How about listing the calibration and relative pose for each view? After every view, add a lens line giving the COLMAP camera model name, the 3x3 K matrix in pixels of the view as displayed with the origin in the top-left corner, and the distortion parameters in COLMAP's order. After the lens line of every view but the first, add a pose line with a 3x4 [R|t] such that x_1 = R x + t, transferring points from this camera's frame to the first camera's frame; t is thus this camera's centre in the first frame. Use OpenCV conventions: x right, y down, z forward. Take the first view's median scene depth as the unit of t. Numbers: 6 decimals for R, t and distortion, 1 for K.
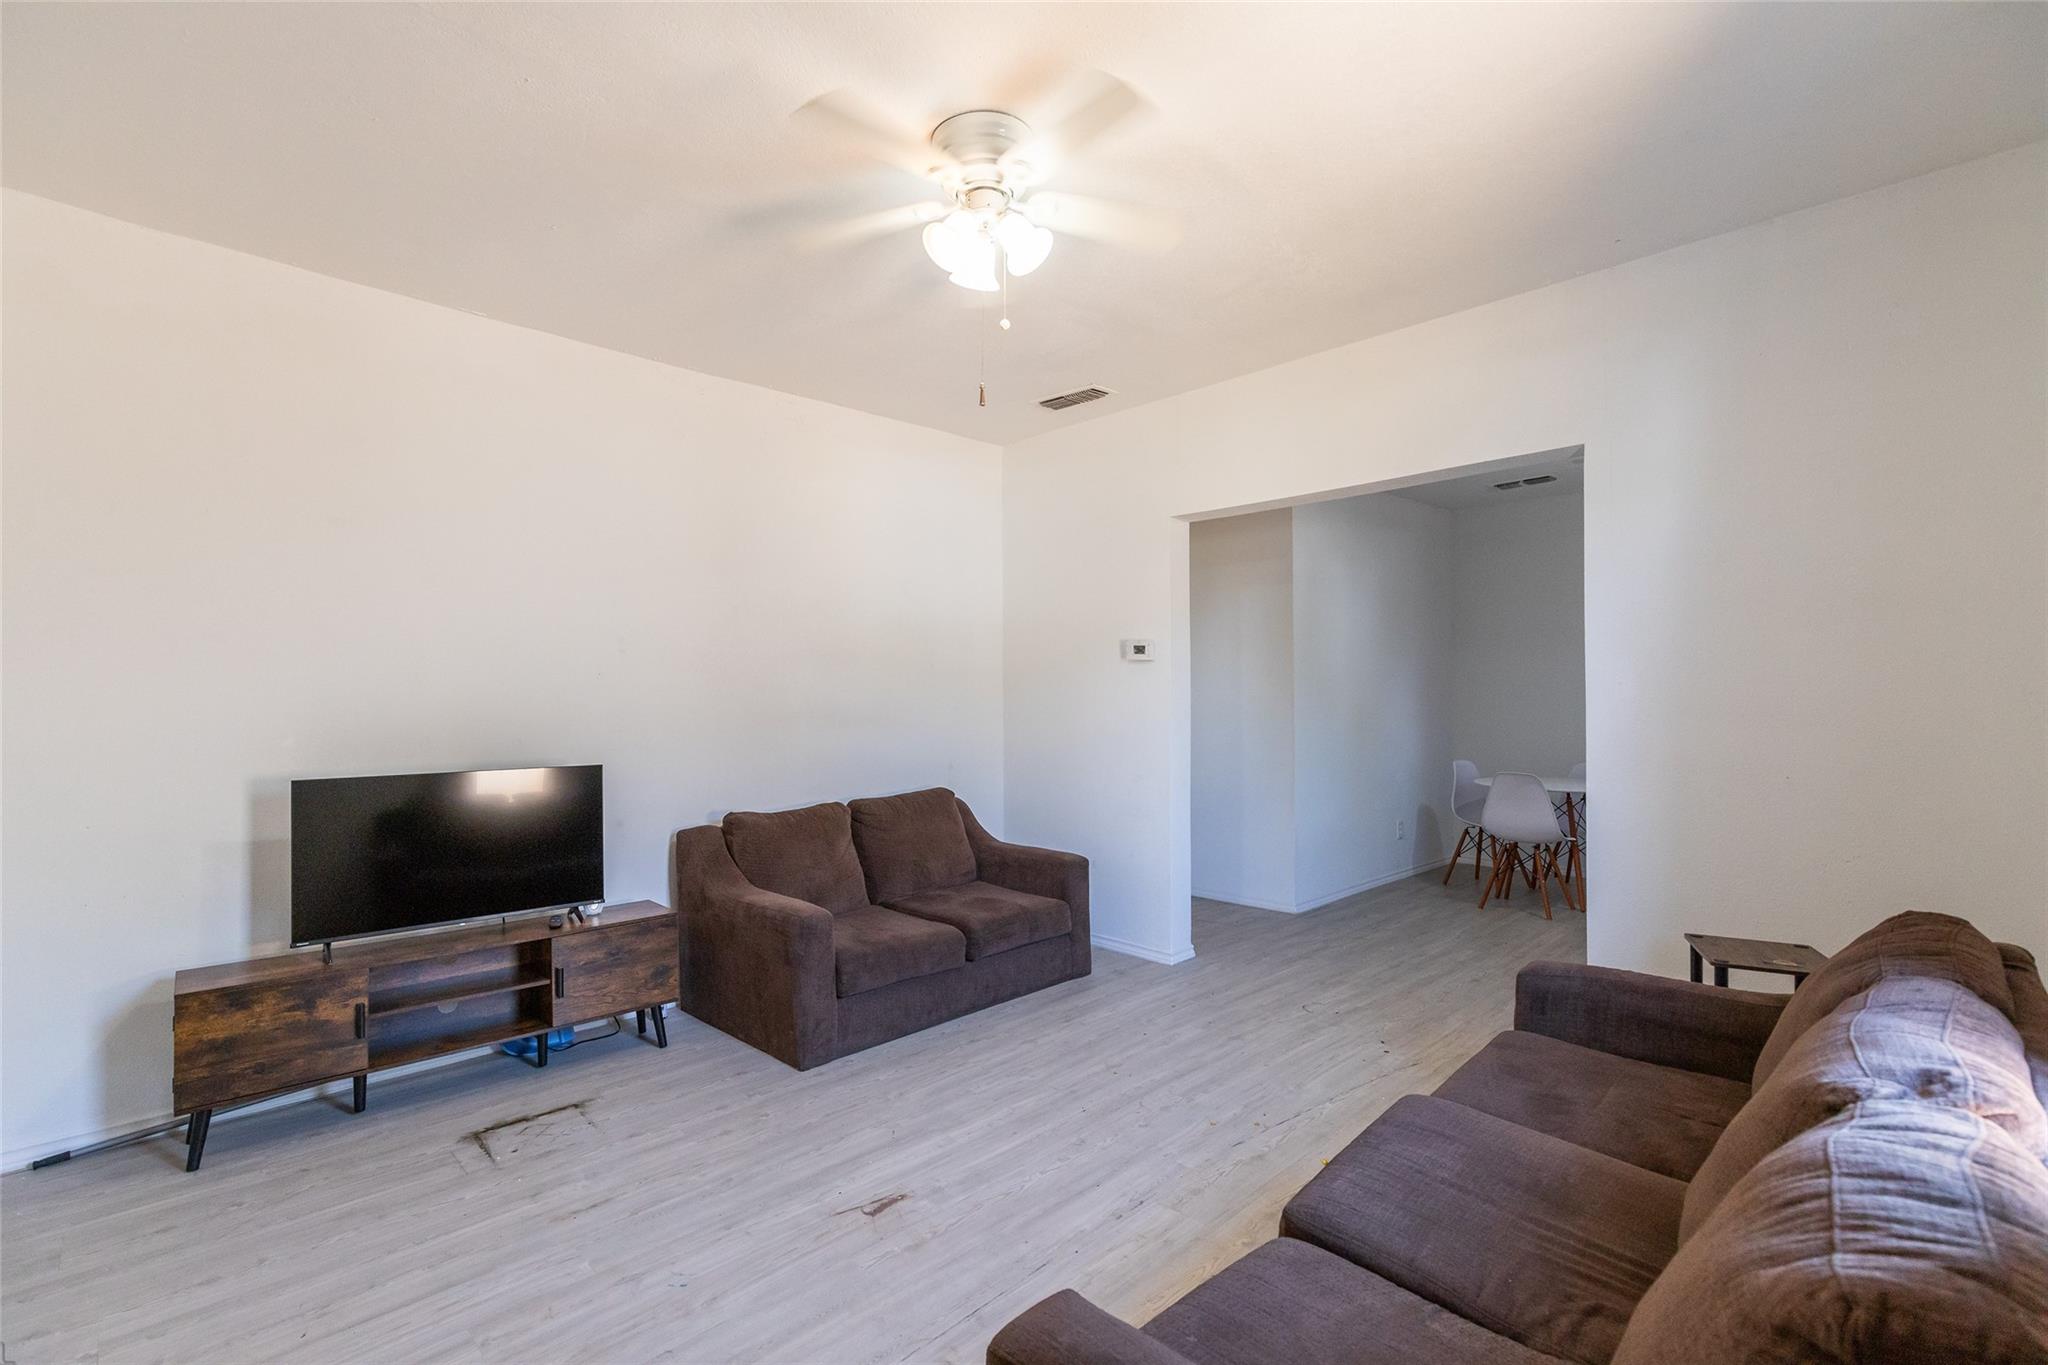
lens RADIAL K [[915.9, 0, 1016.6], [0, 915.9, 684.6], [0, 0, 1]] dist [-0.000444, -0.001560]
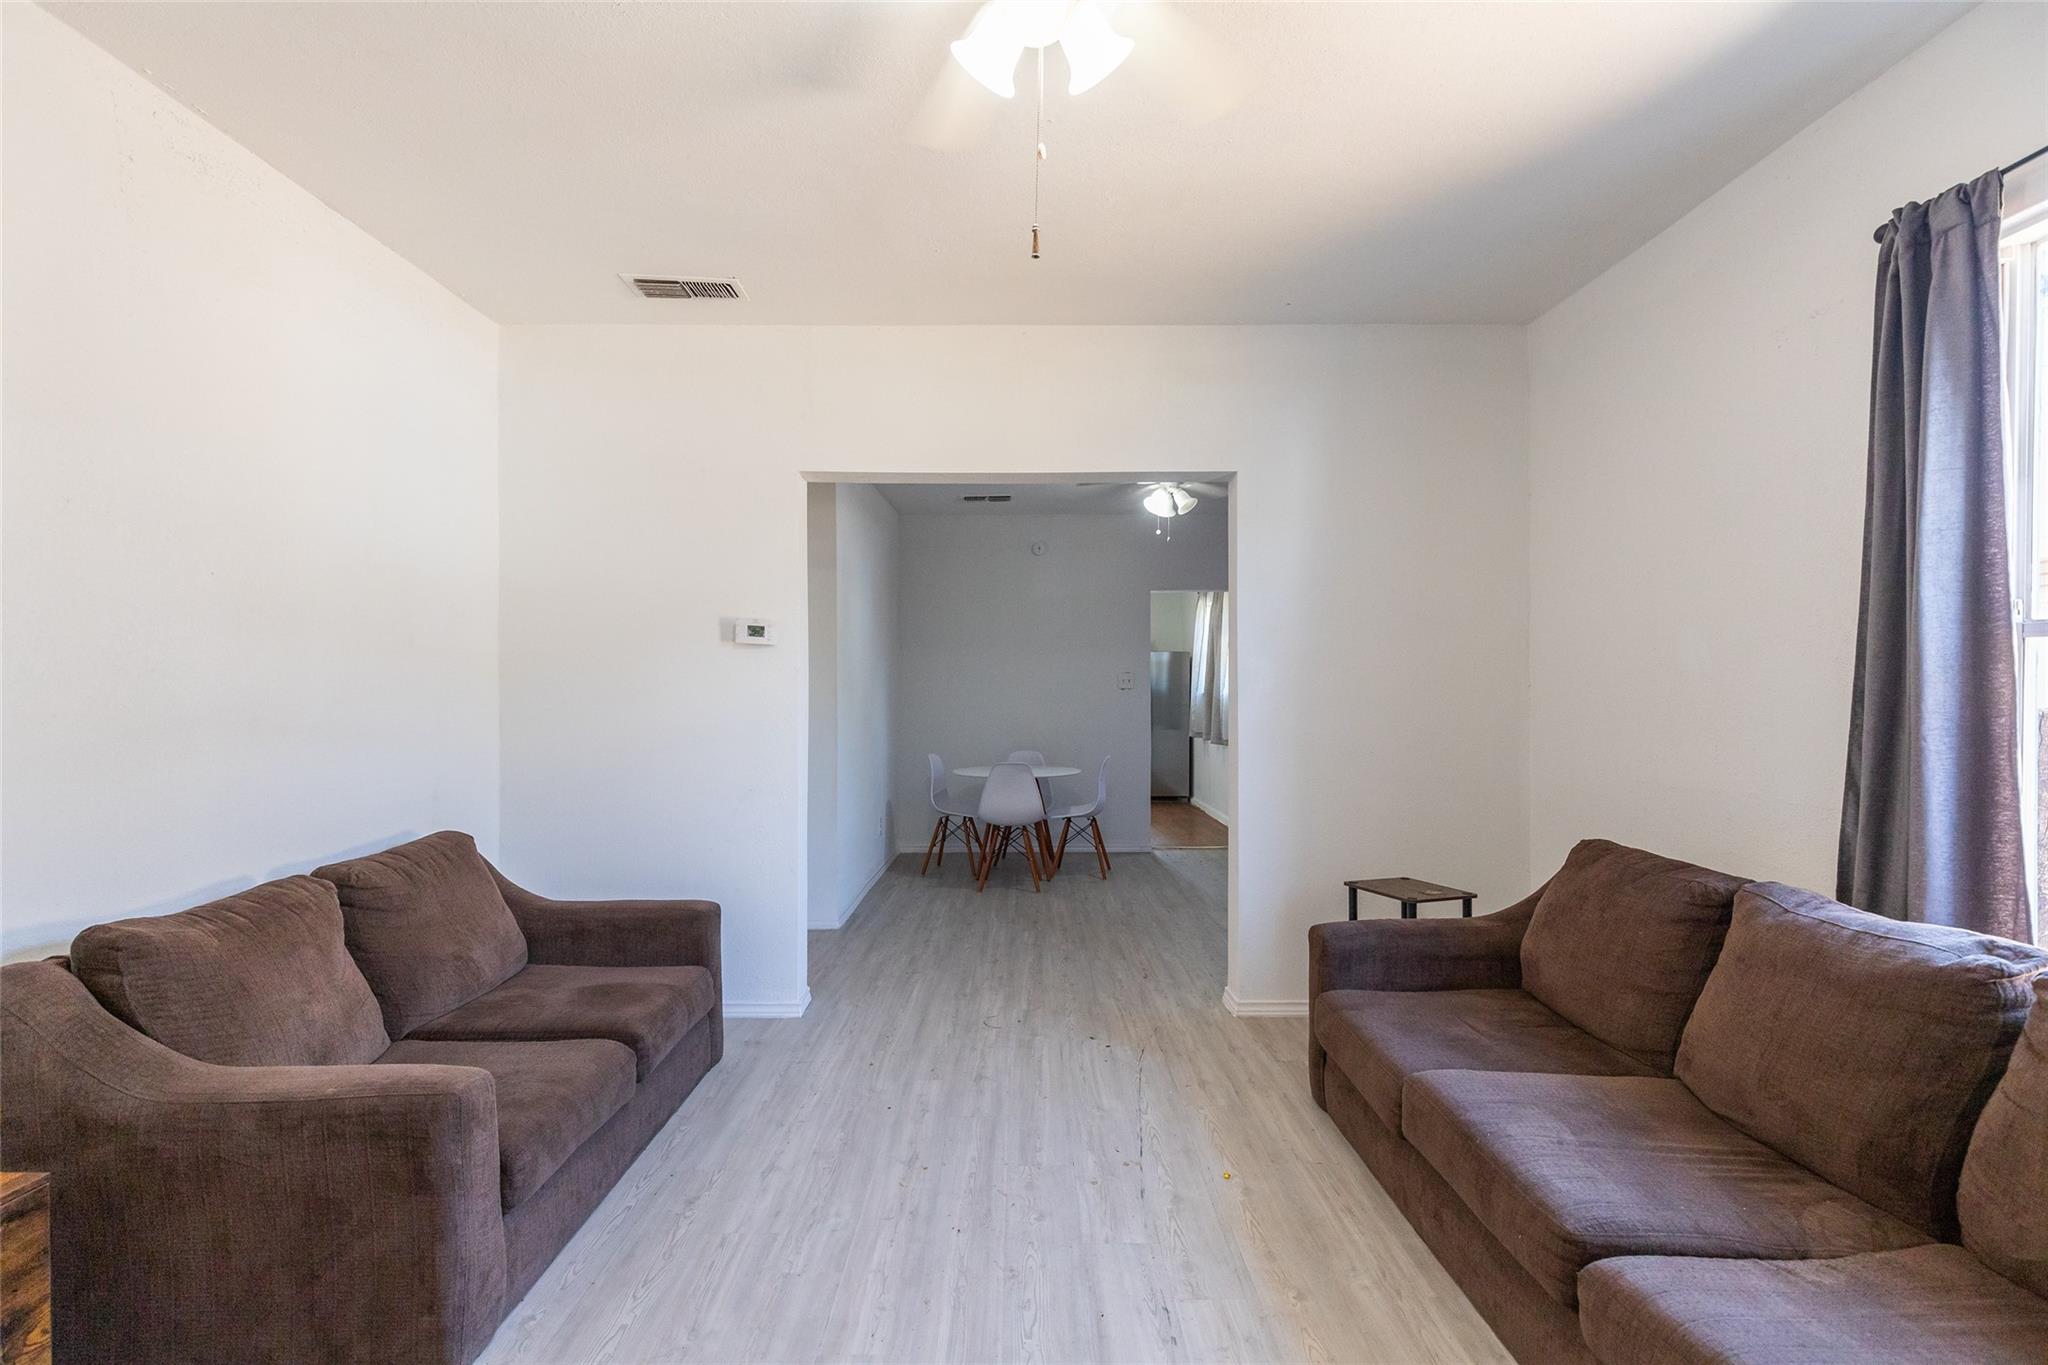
lens RADIAL K [[915.9, 0, 1020.7], [0, 915.9, 691.5], [0, 0, 1]] dist [-0.000444, -0.001560]
pose [[0.689095, 0.005195, 0.724652, -0.336410], [-0.010891, 0.999936, 0.003188, 0.010848], [-0.724589, -0.010089, 0.689107, 0.336049]]
